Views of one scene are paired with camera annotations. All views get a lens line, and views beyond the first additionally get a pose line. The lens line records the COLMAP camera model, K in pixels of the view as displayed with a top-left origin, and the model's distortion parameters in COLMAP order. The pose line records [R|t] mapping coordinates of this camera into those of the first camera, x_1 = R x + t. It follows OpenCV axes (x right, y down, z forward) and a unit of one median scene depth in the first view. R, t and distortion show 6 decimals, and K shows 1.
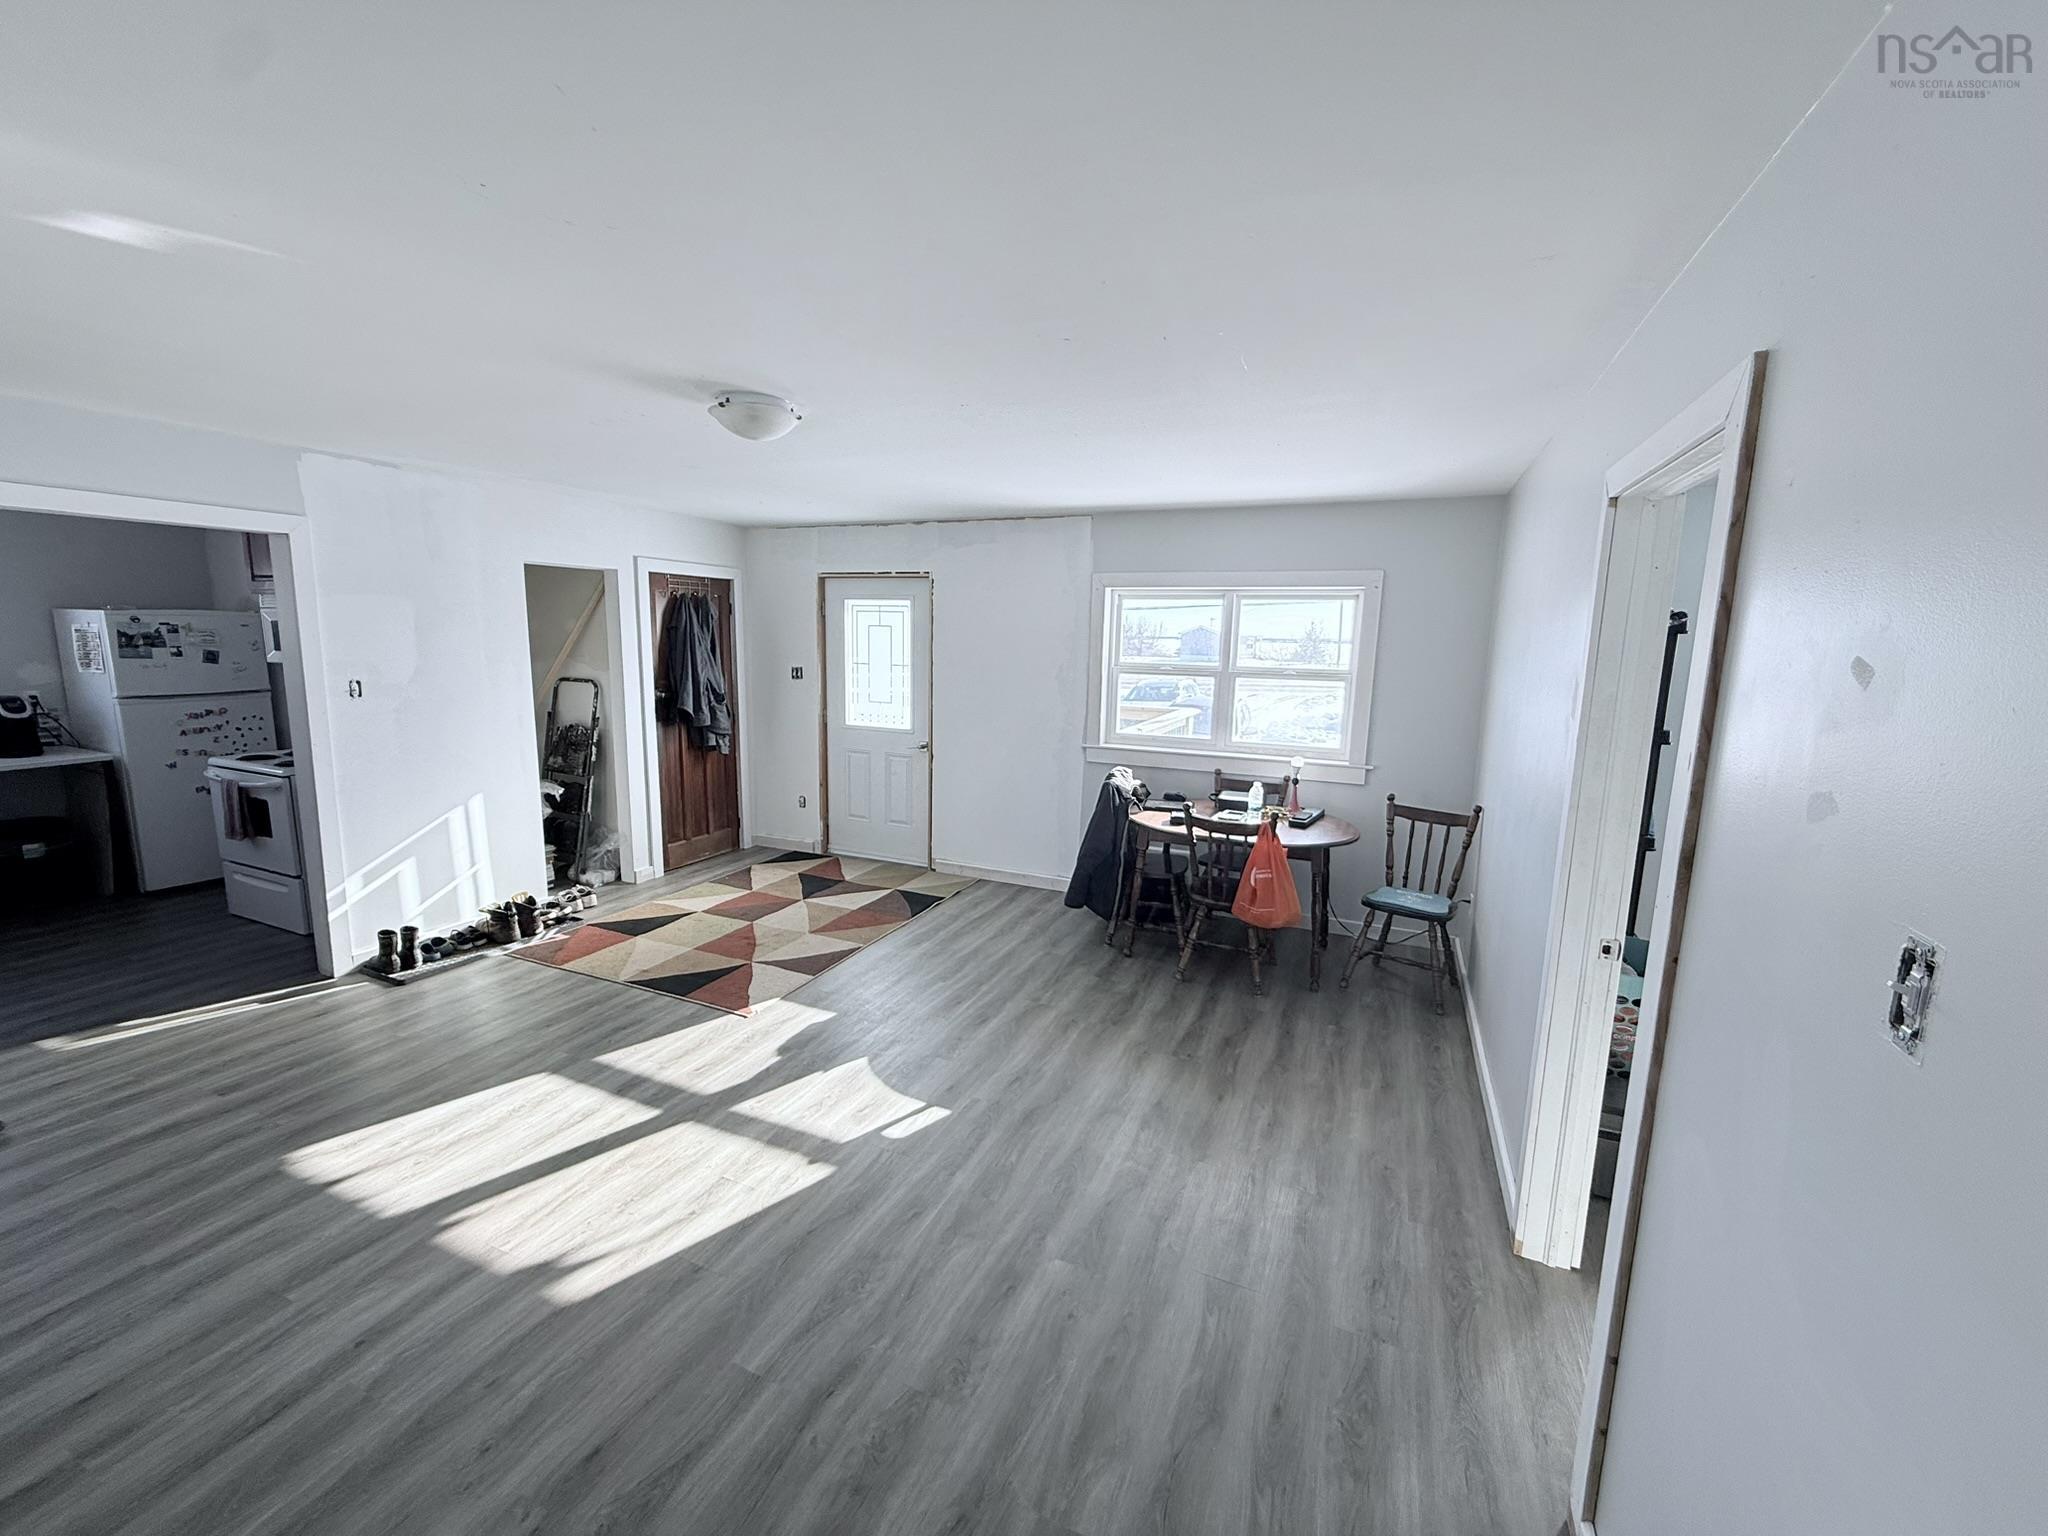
lens RADIAL K [[821.0, 0, 1017.8], [0, 821.0, 765.8], [0, 0, 1]] dist [-0.001405, 0.000126]
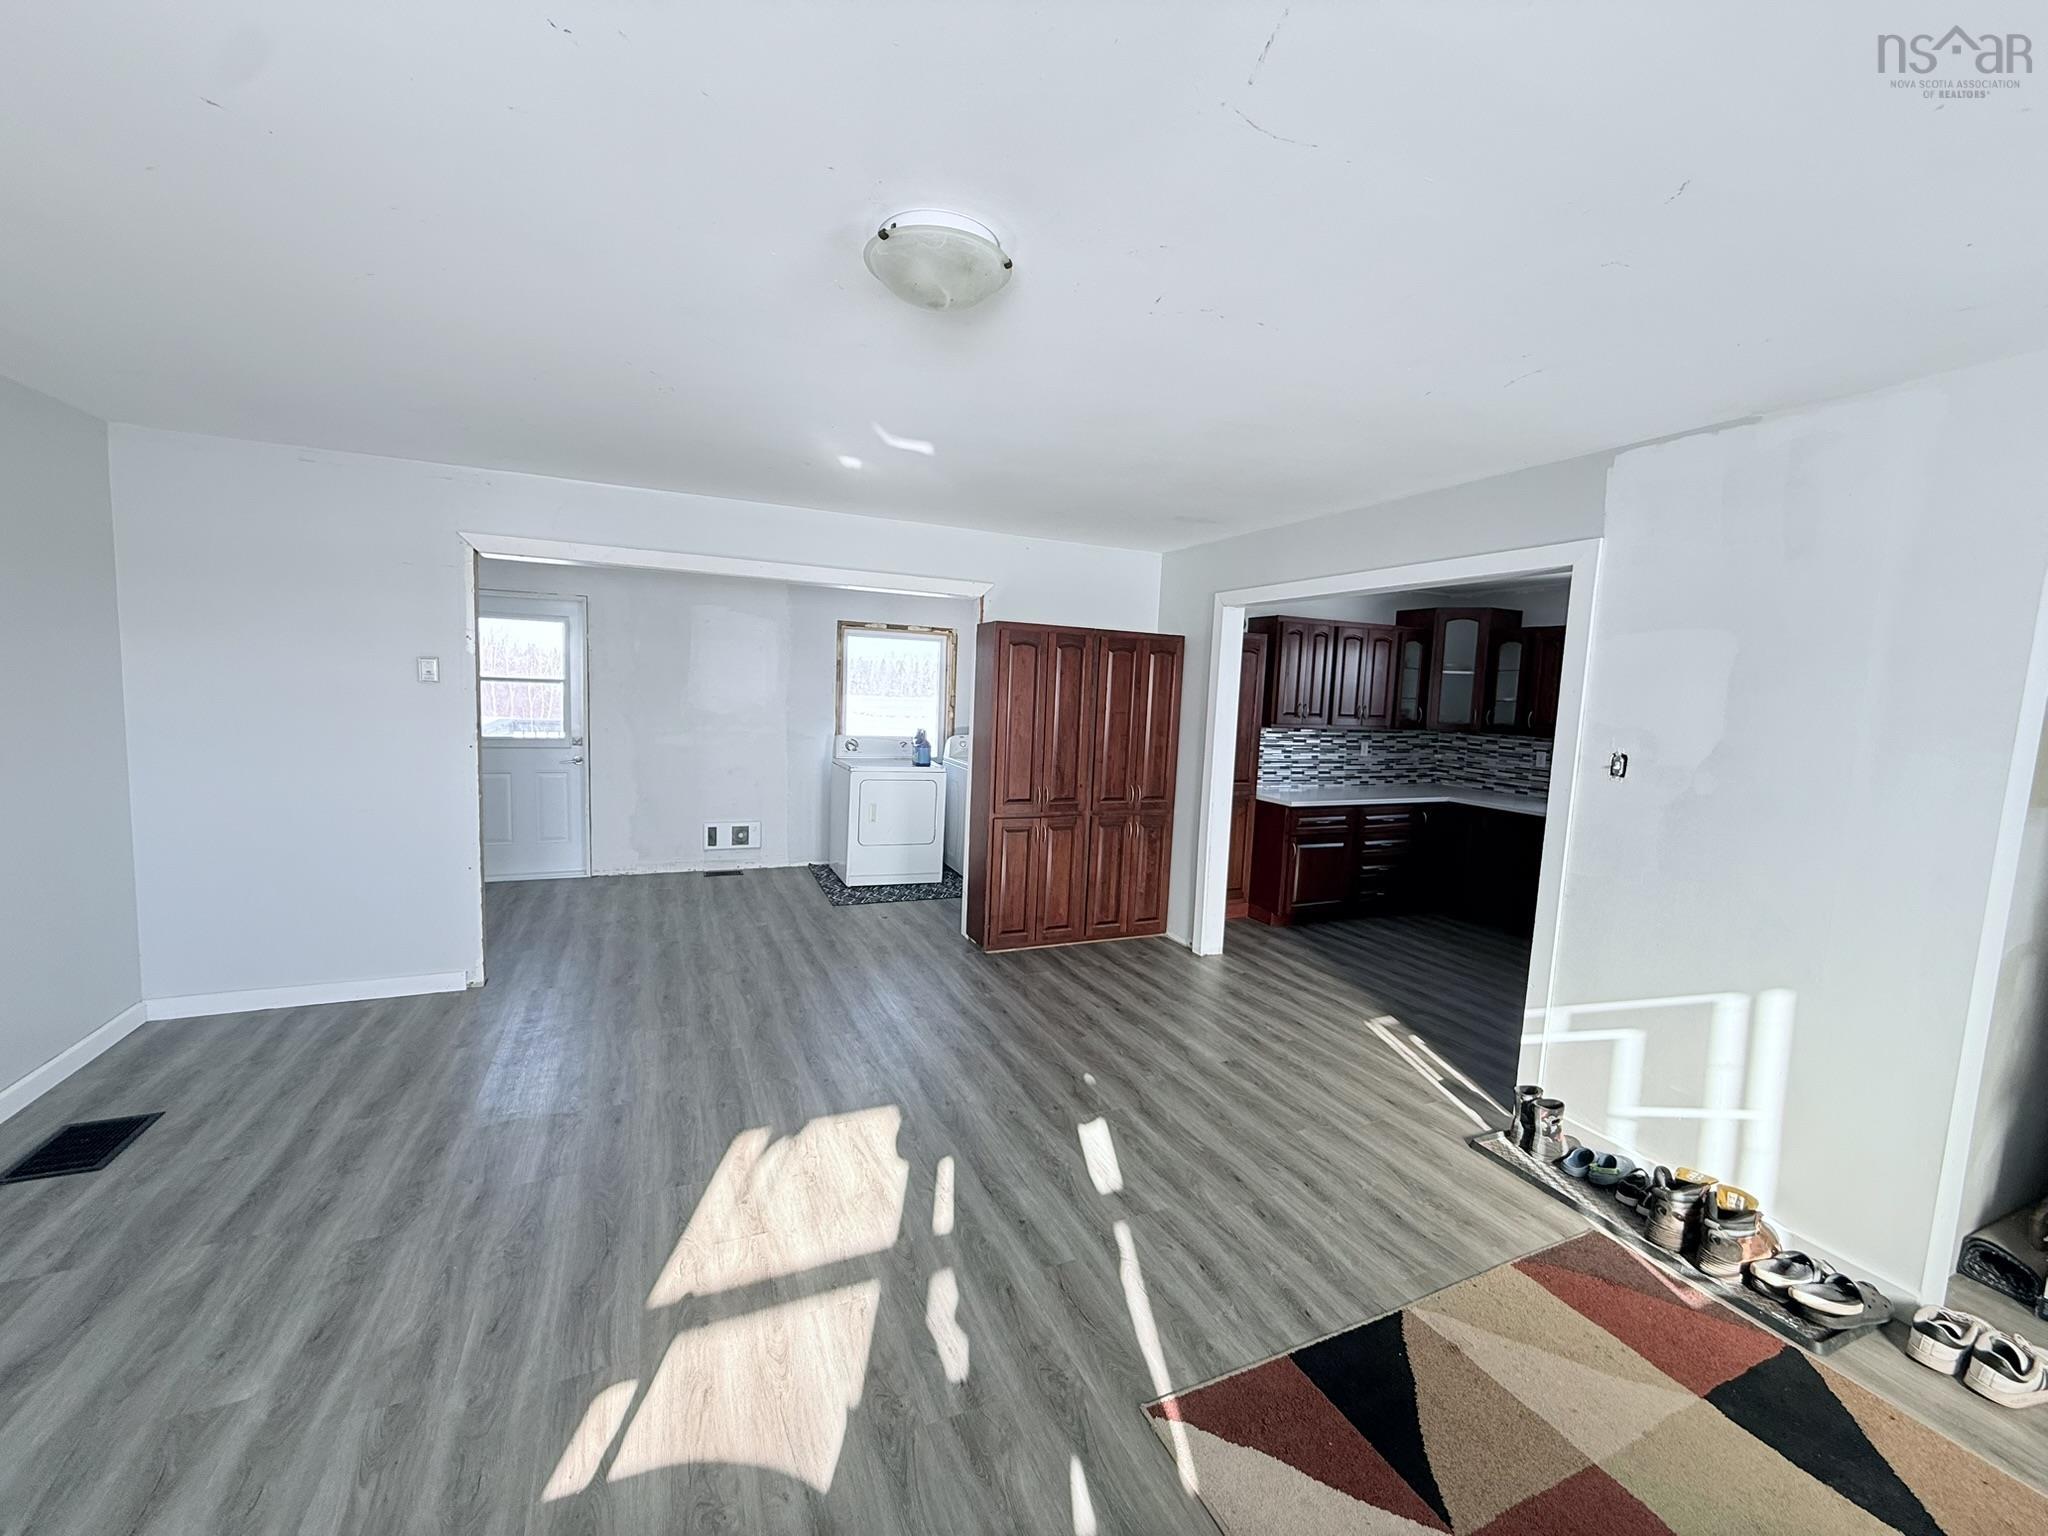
lens RADIAL K [[814.5, 0, 1024.0], [0, 814.5, 768.0], [0, 0, 1]] dist [0.000390, 0.000215]
pose [[-0.660738, 0.027418, -0.750115, 0.078539], [-0.172951, 0.966883, 0.187685, -0.150630], [0.730420, 0.253744, -0.634115, 1.189823]]
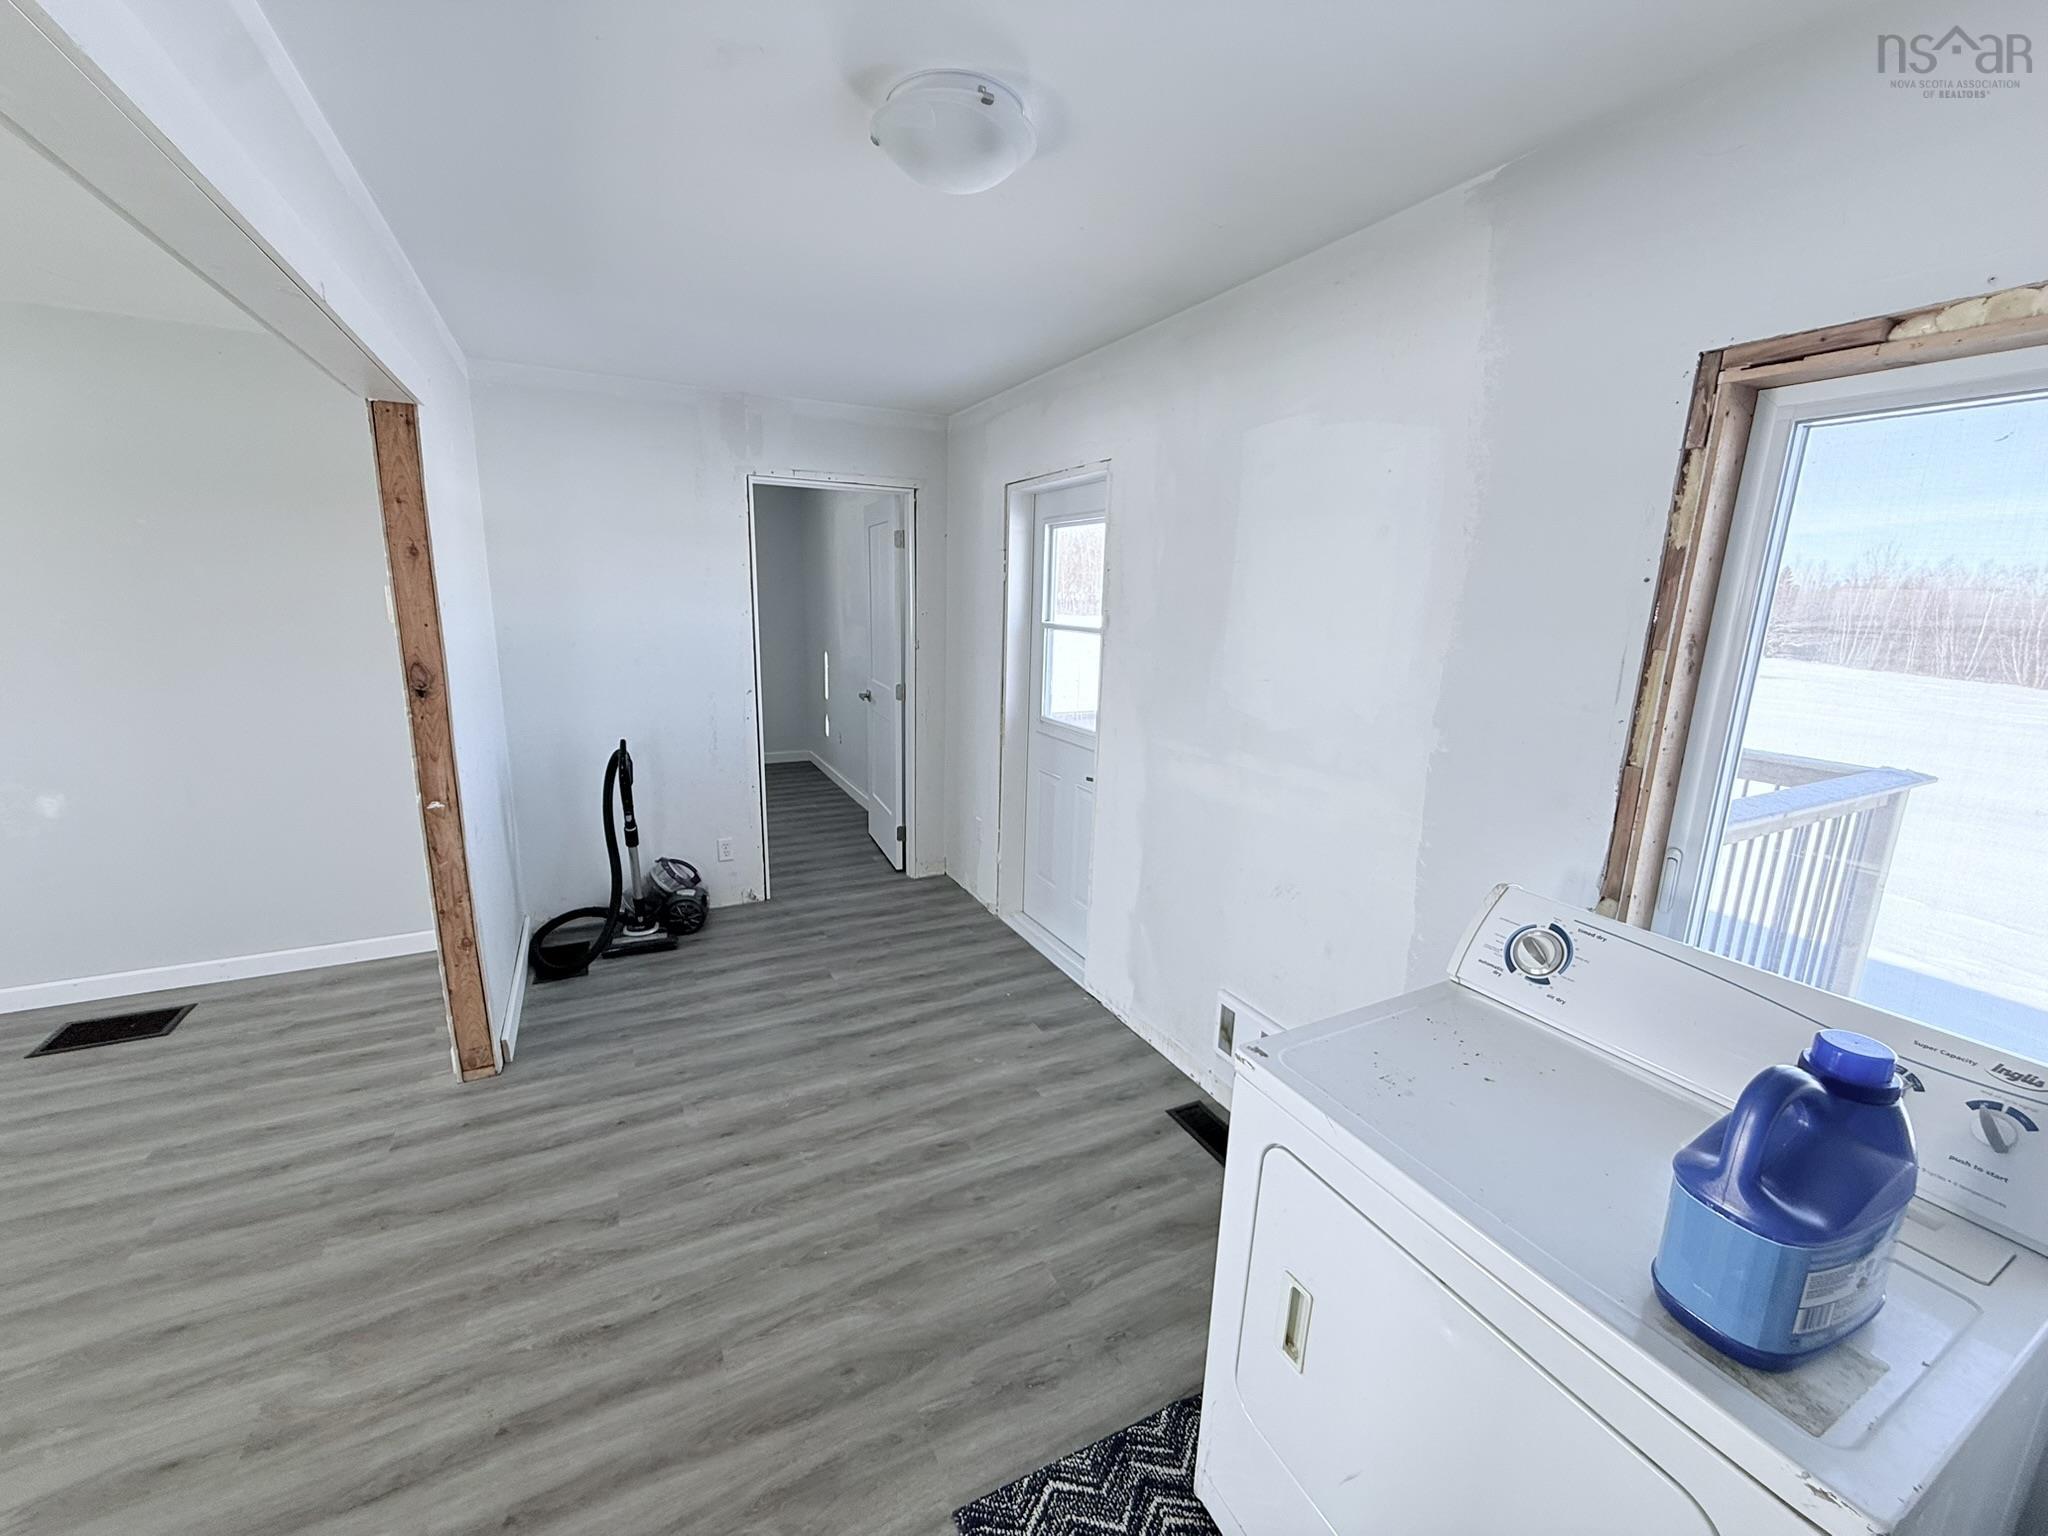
lens RADIAL K [[805.3, 0, 1024.2], [0, 805.3, 781.0], [0, 0, 1]] dist [0.000661, 0.000090]
pose [[-0.783483, -0.185436, 0.593100, -1.058934], [0.053455, 0.930788, 0.361631, -0.022625], [-0.619110, 0.315036, -0.719344, 0.139539]]
